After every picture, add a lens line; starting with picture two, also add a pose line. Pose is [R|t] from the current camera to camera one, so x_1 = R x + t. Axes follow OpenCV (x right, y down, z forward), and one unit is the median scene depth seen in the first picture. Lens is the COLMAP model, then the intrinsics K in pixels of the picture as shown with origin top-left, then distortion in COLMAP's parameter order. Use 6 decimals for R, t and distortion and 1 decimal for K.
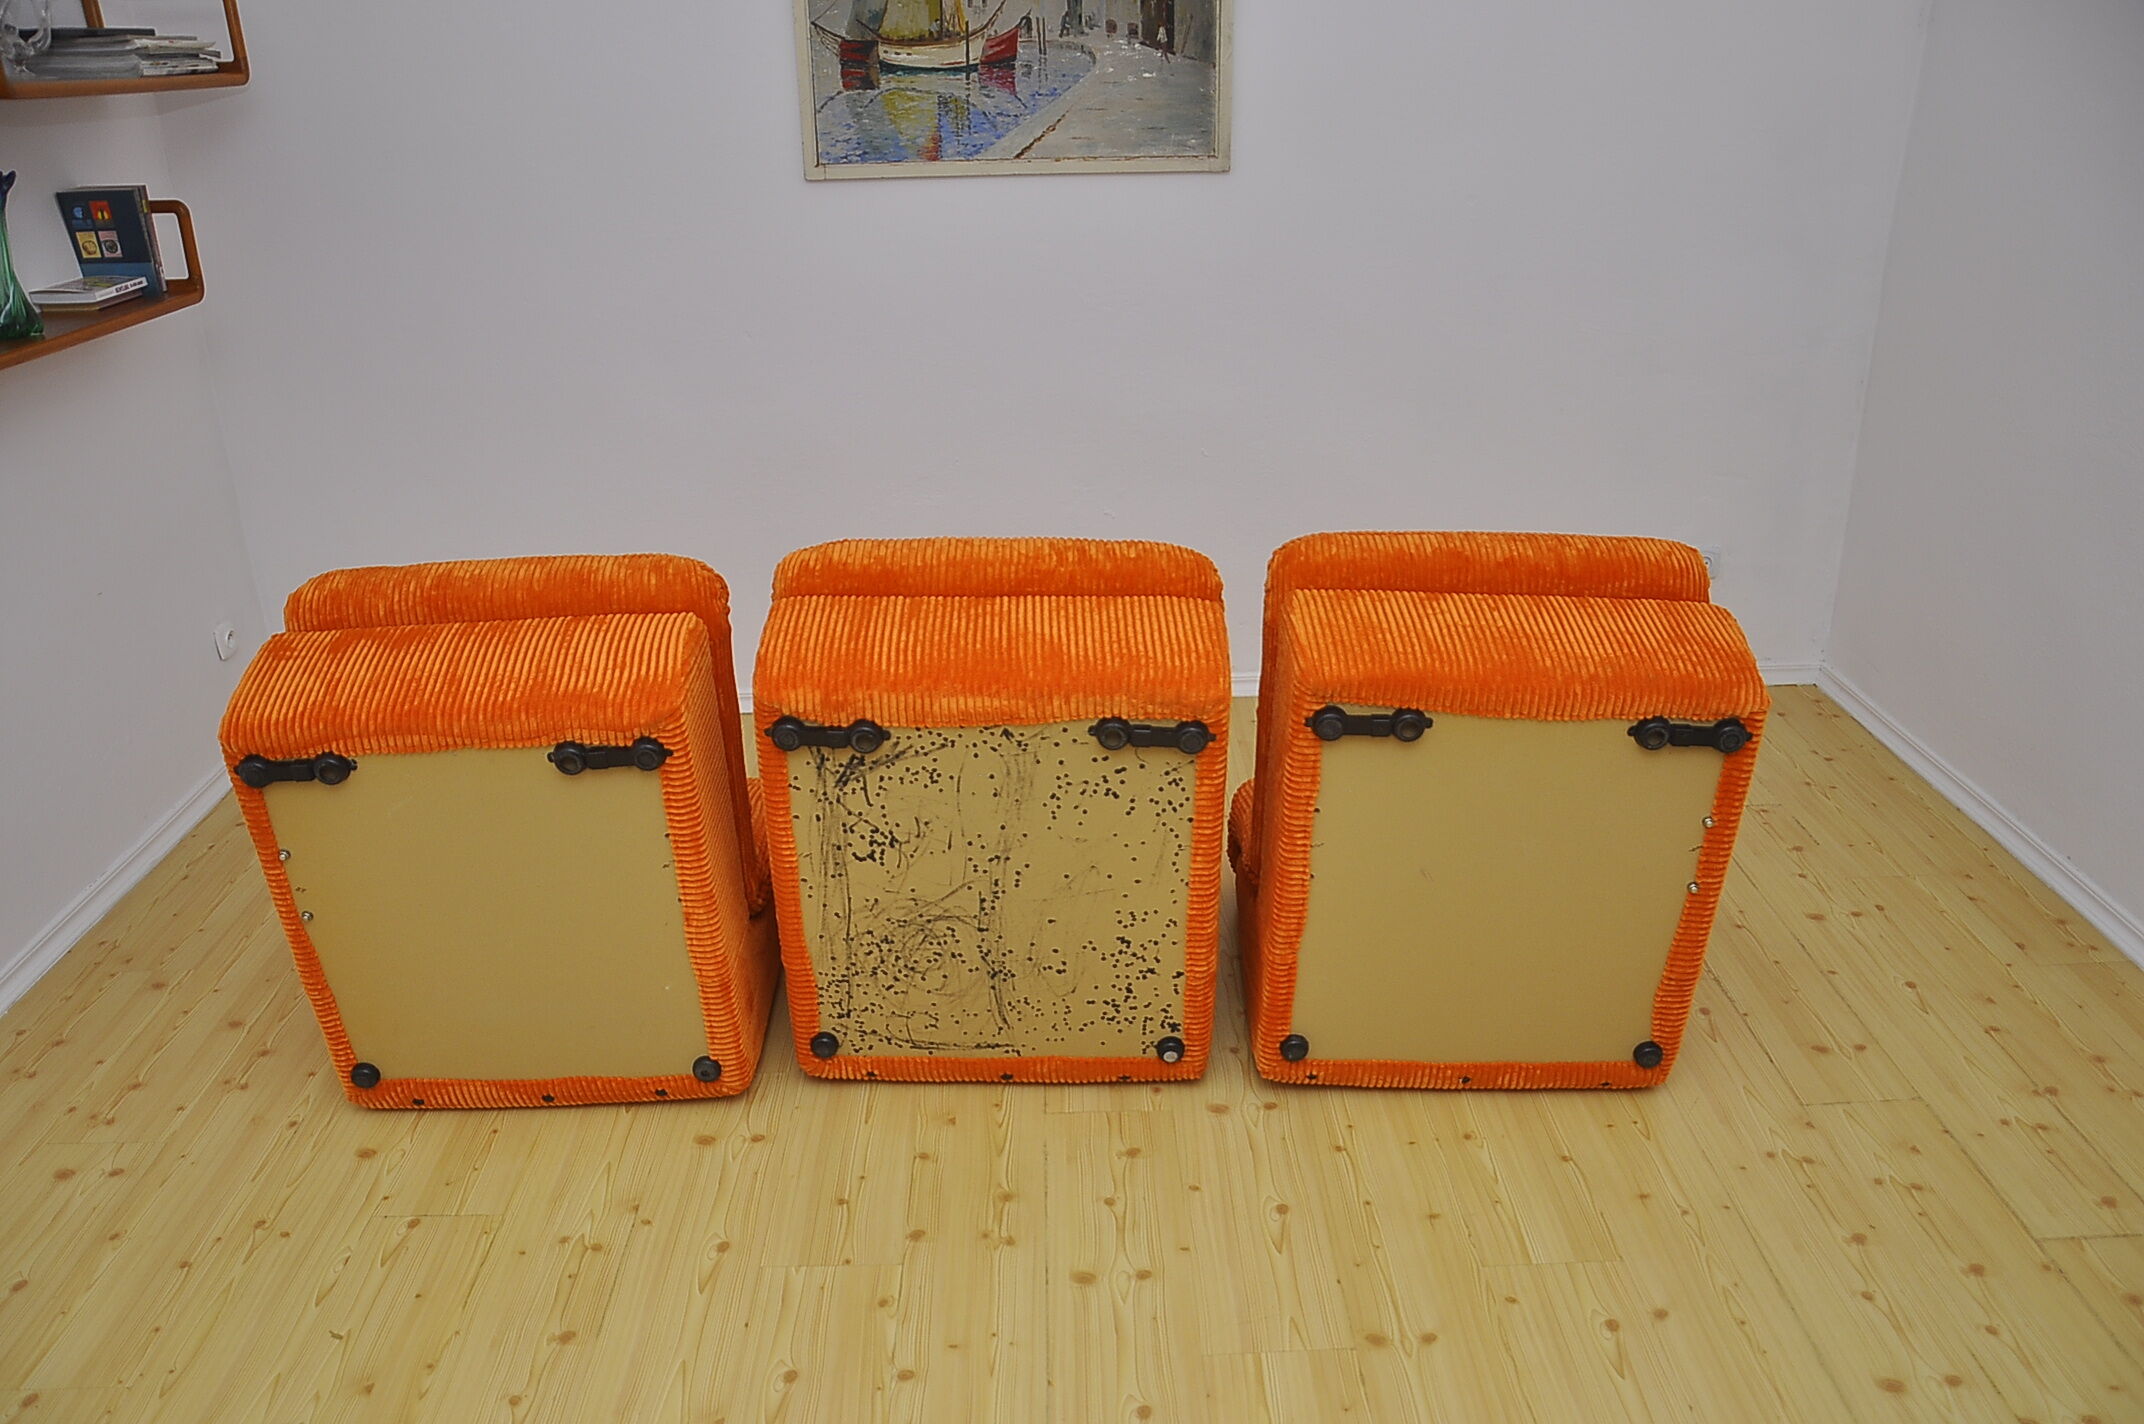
lens RADIAL K [[1731.2, 0, 1071.1], [0, 1731.2, 789.7], [0, 0, 1]] dist [-0.162579, 0.140905]
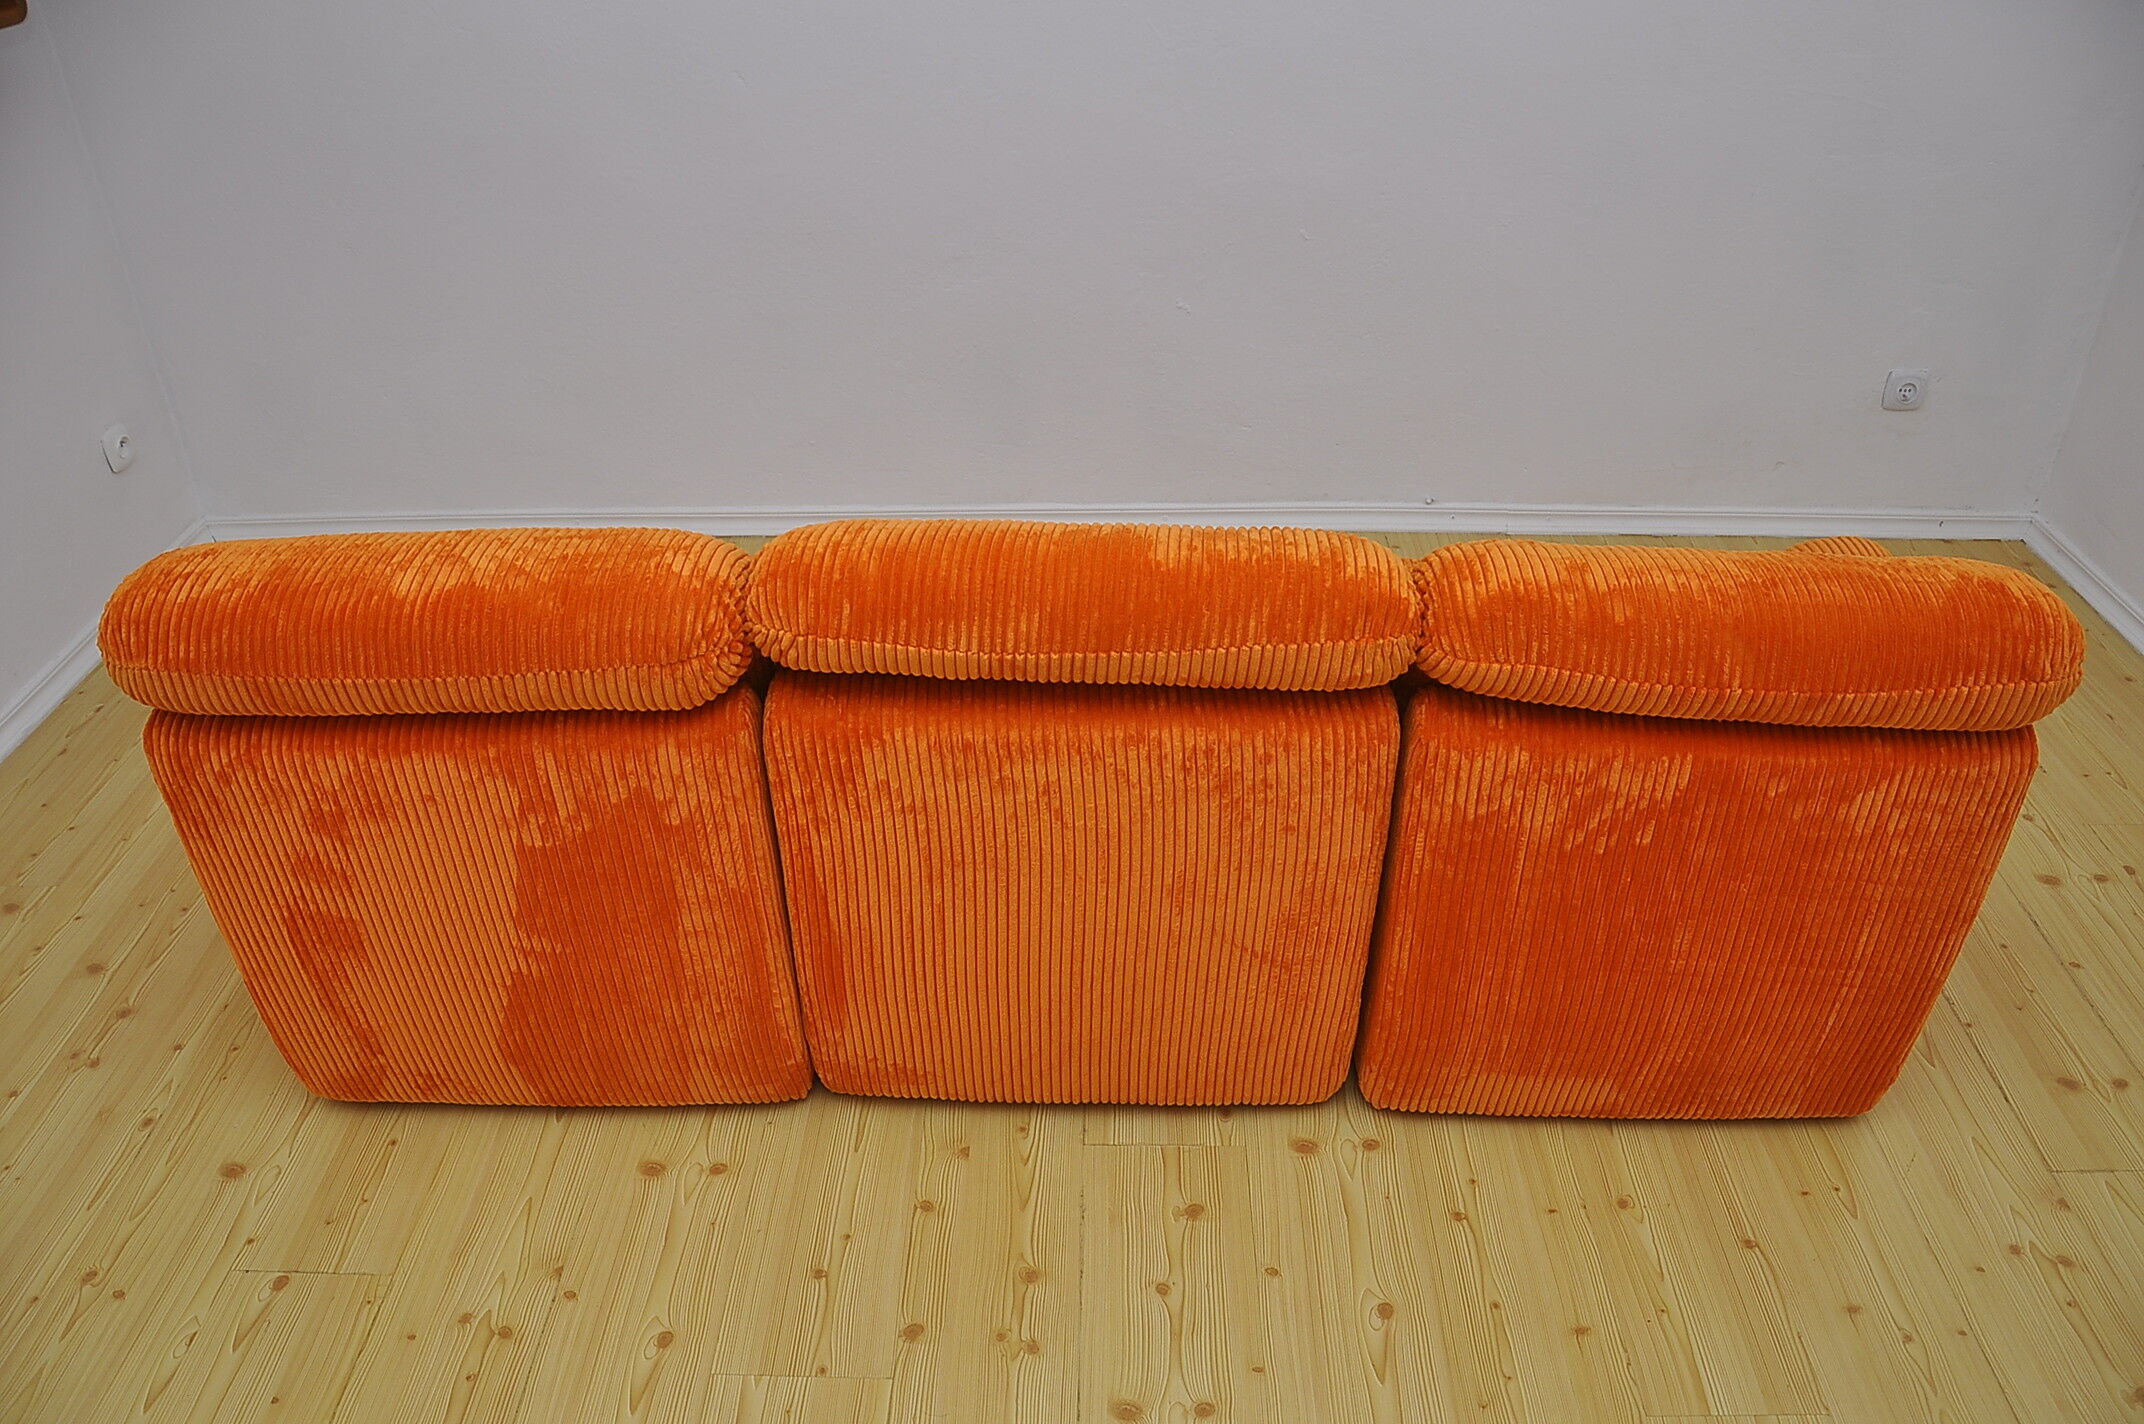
lens RADIAL K [[1715.2, 0, 1065.7], [0, 1715.2, 789.7], [0, 0, 1]] dist [-0.161097, 0.133621]
pose [[0.999155, 0.030515, -0.027516, -0.005476], [-0.025564, 0.985938, 0.165146, -0.082191], [0.032169, -0.164303, 0.985885, 0.213818]]
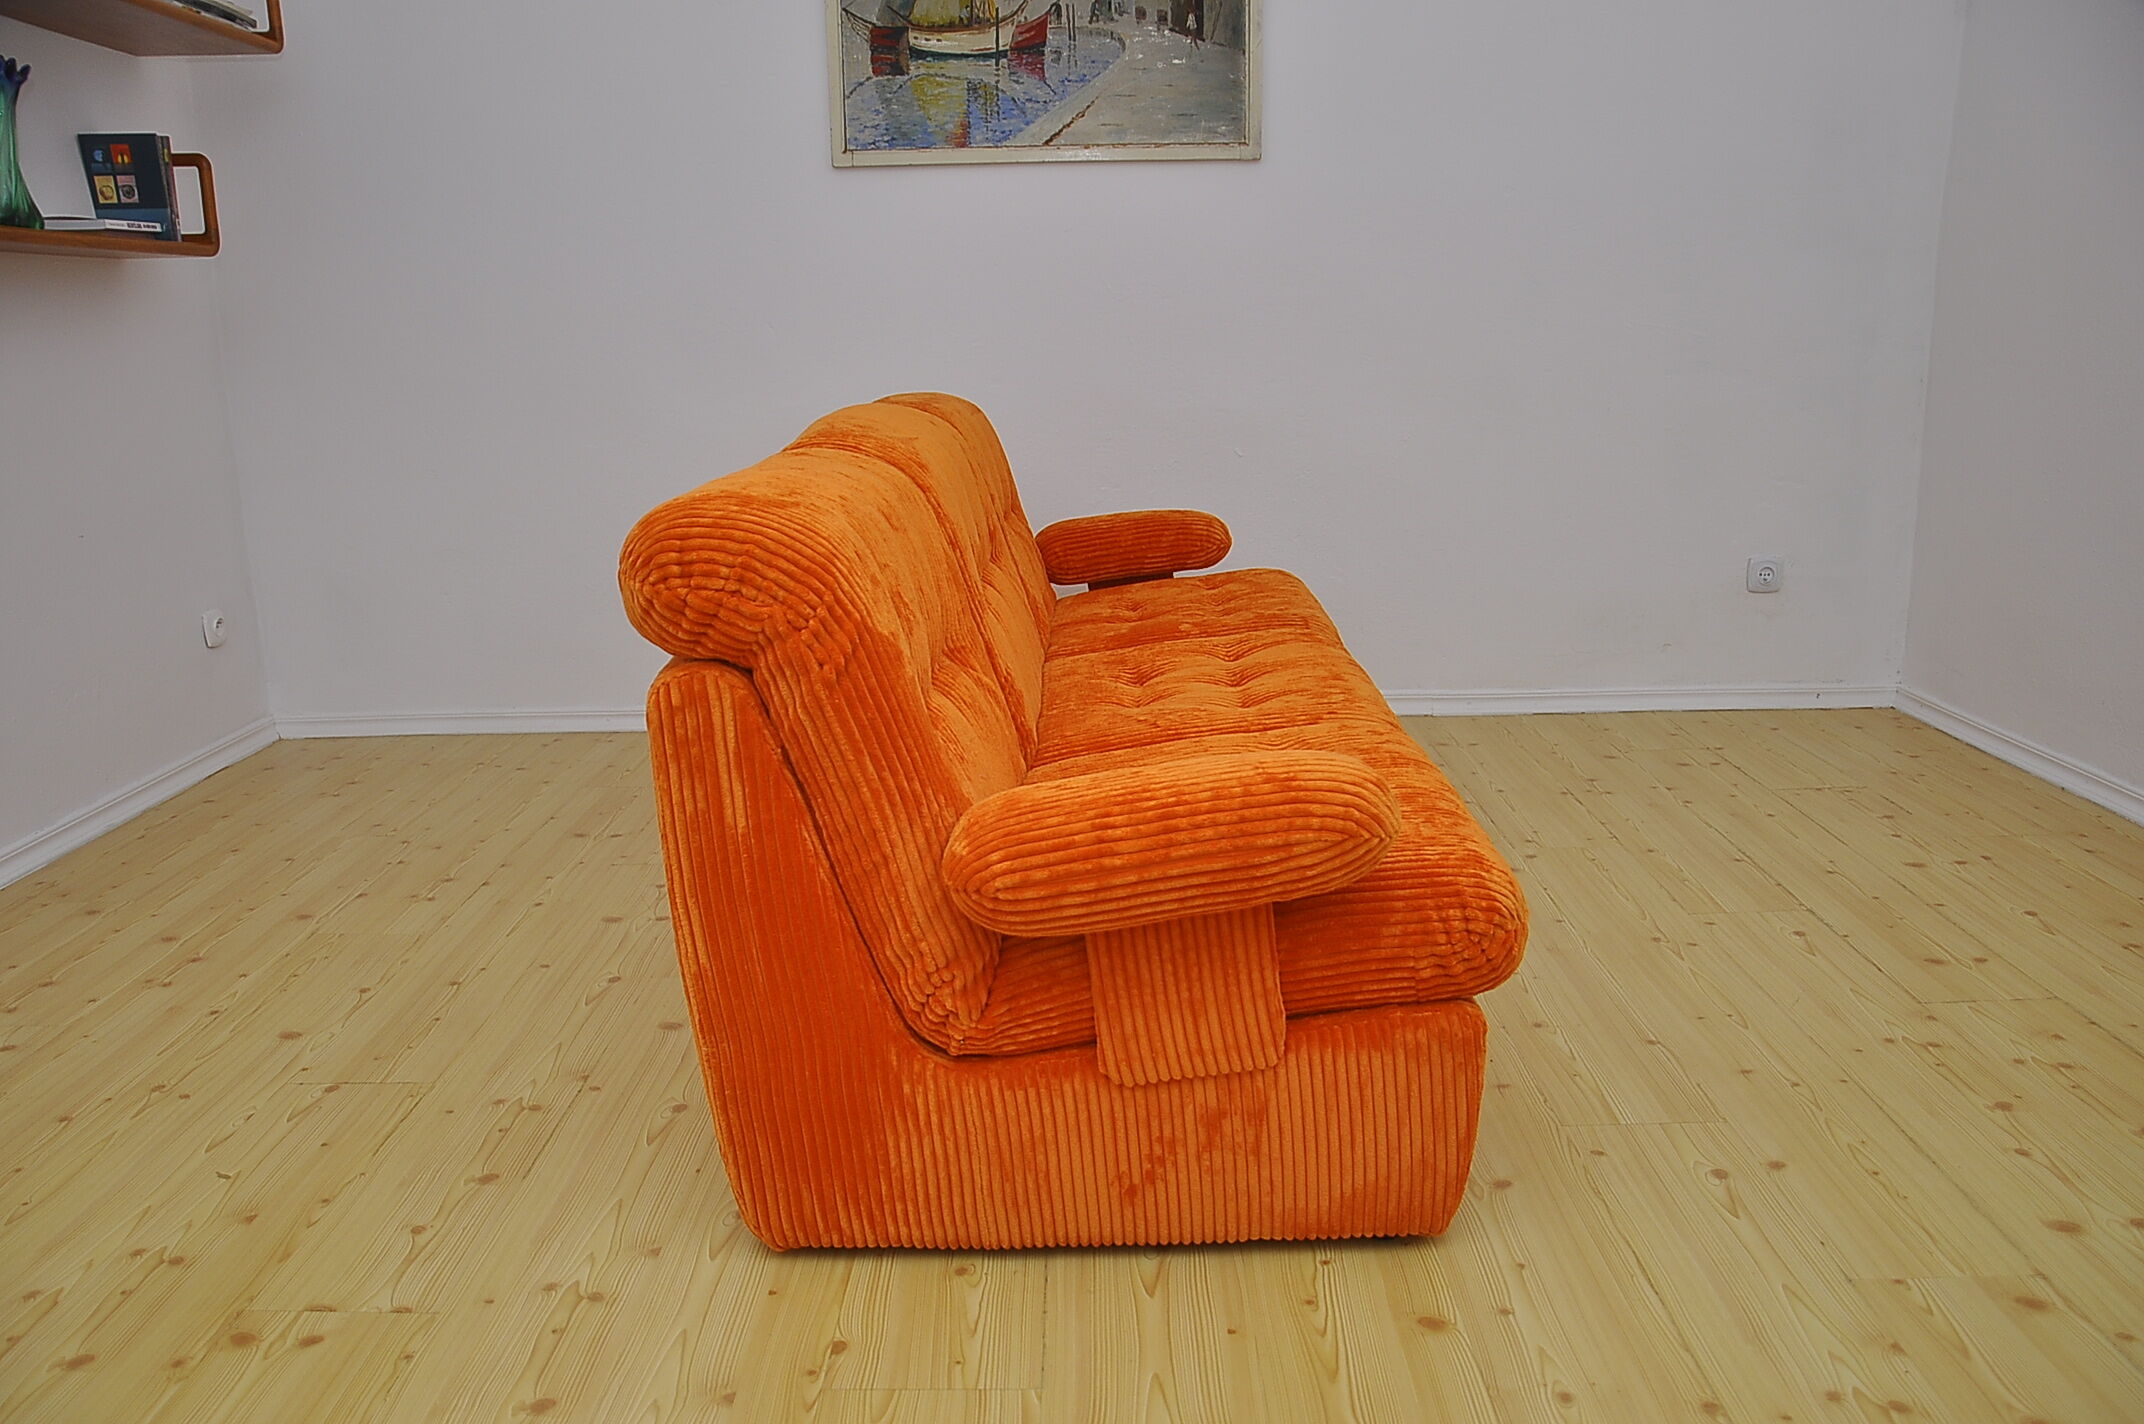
lens RADIAL K [[1762.9, 0, 1068.9], [0, 1762.9, 771.2], [0, 0, 1]] dist [-0.157874, 0.151053]
pose [[0.999659, 0.007011, -0.025139, 0.010910], [-0.011247, 0.984936, -0.172555, 0.184624], [0.023550, 0.172779, 0.984679, 0.075685]]
